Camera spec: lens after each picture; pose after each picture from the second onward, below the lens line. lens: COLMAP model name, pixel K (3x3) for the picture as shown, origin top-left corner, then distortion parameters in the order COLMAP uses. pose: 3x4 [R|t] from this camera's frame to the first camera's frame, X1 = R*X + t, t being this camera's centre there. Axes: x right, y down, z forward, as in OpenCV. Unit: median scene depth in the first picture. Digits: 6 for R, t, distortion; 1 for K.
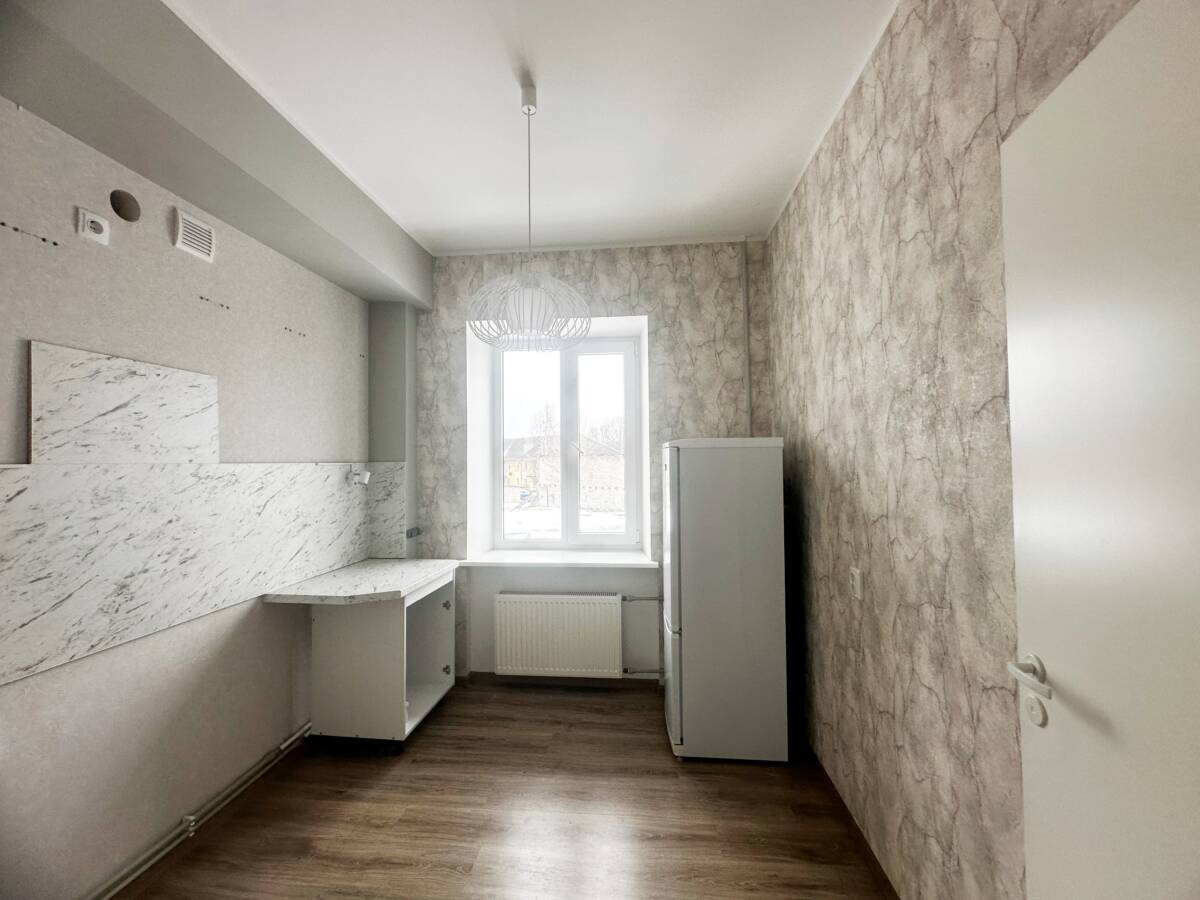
lens RADIAL K [[480.3, 0, 598.4], [0, 480.3, 452.7], [0, 0, 1]] dist [-0.008737, -0.000047]
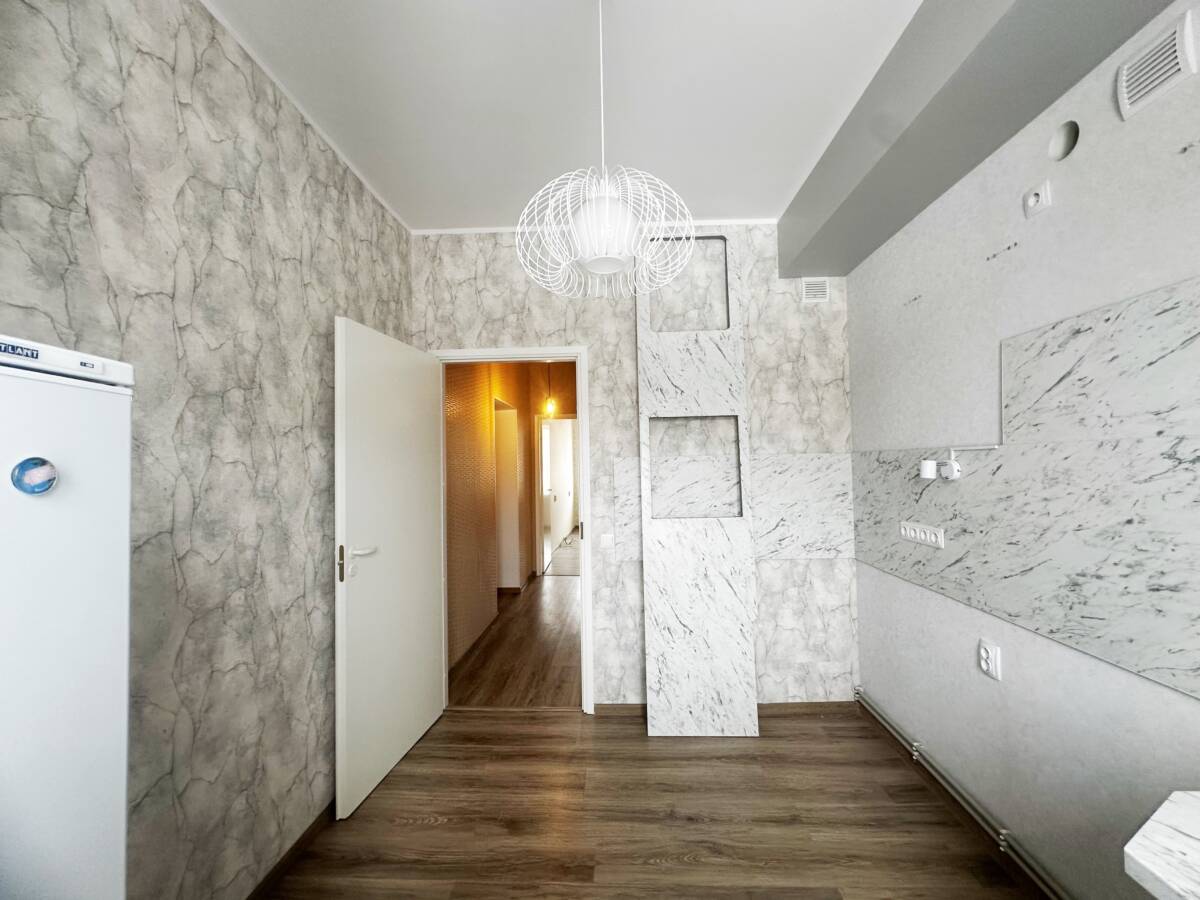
lens RADIAL K [[480.3, 0, 599.1], [0, 480.3, 451.7], [0, 0, 1]] dist [-0.008737, -0.000047]
pose [[-0.998666, 0.028509, -0.043059, -0.104197], [0.030429, 0.998541, -0.044614, 0.053611], [0.041724, -0.045865, -0.998076, 1.809504]]
